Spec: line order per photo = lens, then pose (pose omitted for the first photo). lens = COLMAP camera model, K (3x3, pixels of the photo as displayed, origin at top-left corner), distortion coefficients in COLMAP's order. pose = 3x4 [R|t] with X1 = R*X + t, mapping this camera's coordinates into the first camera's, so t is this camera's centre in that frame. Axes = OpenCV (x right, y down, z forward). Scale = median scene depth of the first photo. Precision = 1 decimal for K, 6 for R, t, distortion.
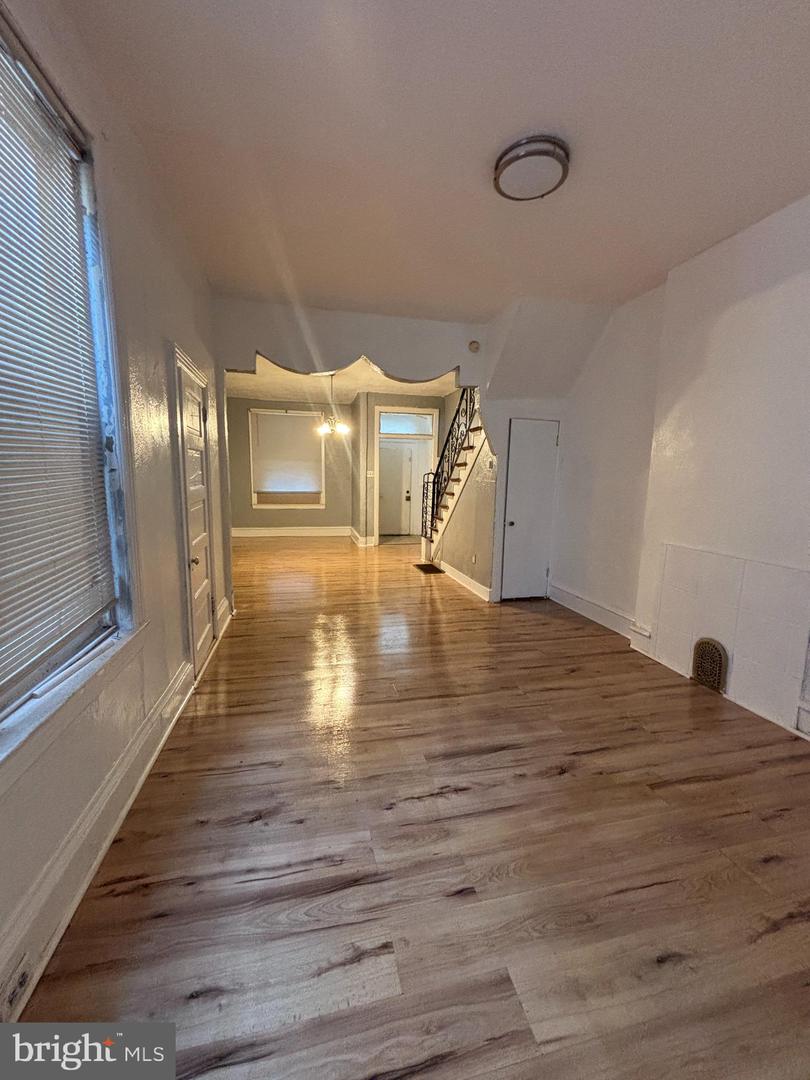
lens RADIAL K [[435.9, 0, 398.8], [0, 435.9, 541.1], [0, 0, 1]] dist [0.000880, 0.001171]
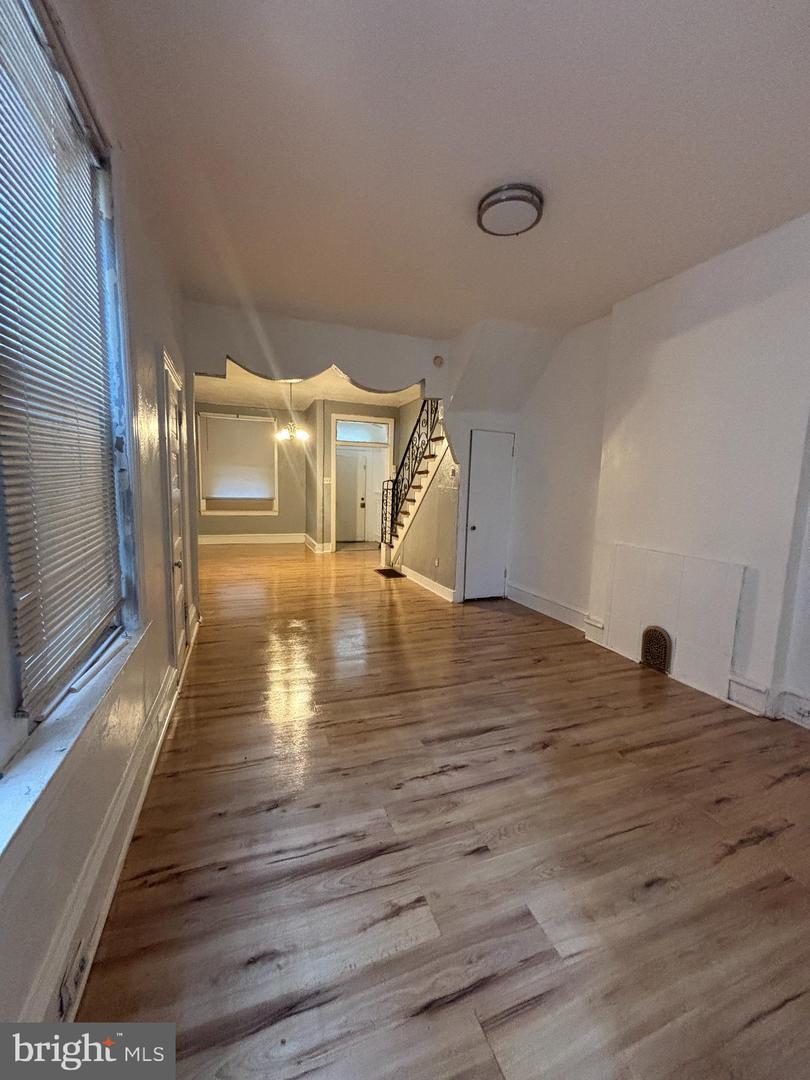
lens RADIAL K [[435.9, 0, 398.9], [0, 435.9, 541.0], [0, 0, 1]] dist [0.000880, 0.001171]
pose [[0.991588, -0.006509, 0.129271, -0.135072], [0.008978, 0.999788, -0.018531, 0.021813], [-0.129123, 0.019535, 0.991436, -0.067414]]
